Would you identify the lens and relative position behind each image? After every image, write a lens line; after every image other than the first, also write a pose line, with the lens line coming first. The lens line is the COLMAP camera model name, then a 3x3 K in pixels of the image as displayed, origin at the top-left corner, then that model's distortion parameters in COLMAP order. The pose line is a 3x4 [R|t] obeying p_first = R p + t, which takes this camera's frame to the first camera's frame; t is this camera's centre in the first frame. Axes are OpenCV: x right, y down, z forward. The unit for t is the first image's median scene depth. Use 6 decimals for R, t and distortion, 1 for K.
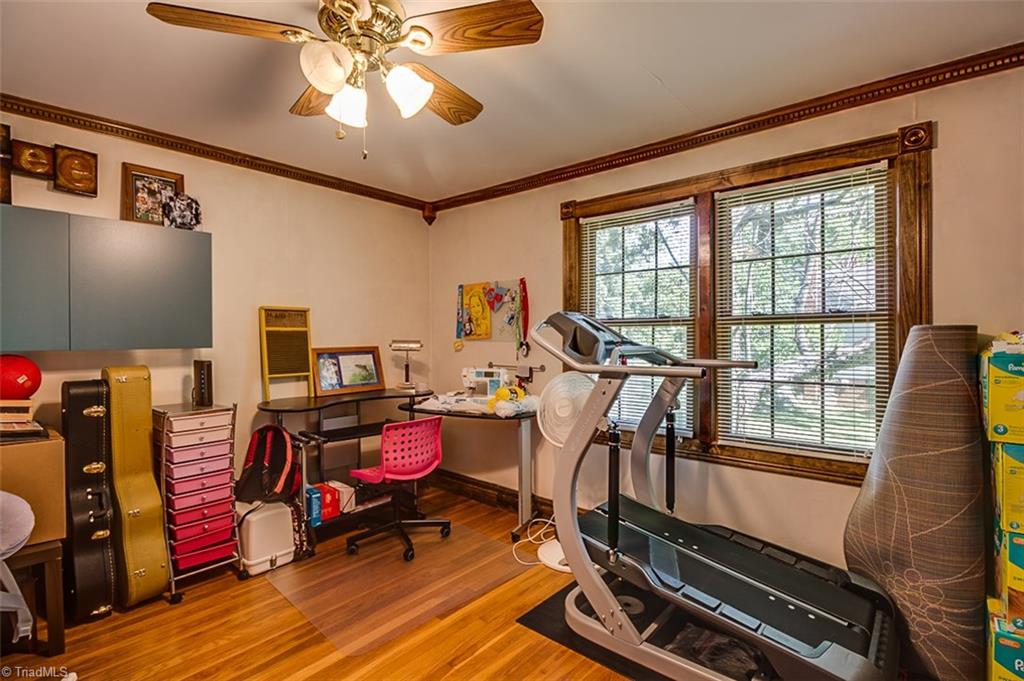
lens RADIAL K [[483.3, 0, 507.0], [0, 483.3, 338.3], [0, 0, 1]] dist [-0.011911, -0.001570]
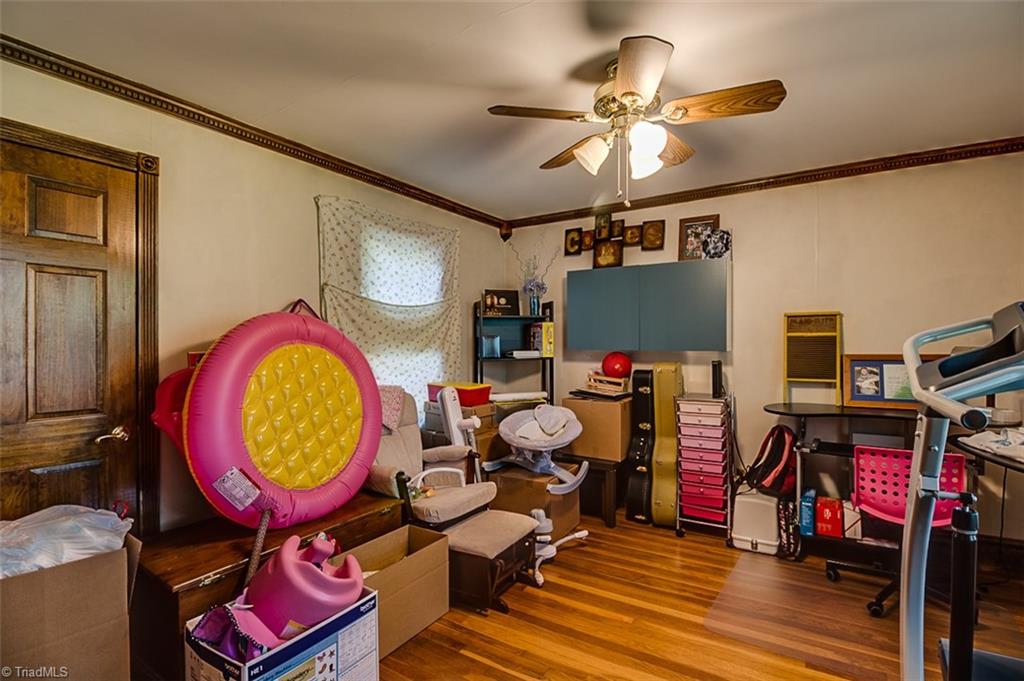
lens RADIAL K [[483.3, 0, 508.9], [0, 483.3, 345.8], [0, 0, 1]] dist [-0.011911, -0.001570]
pose [[0.141455, 0.010993, -0.989884, 0.531303], [-0.001534, 0.999940, 0.010886, -0.006614], [0.989944, -0.000021, 0.141463, 0.284507]]
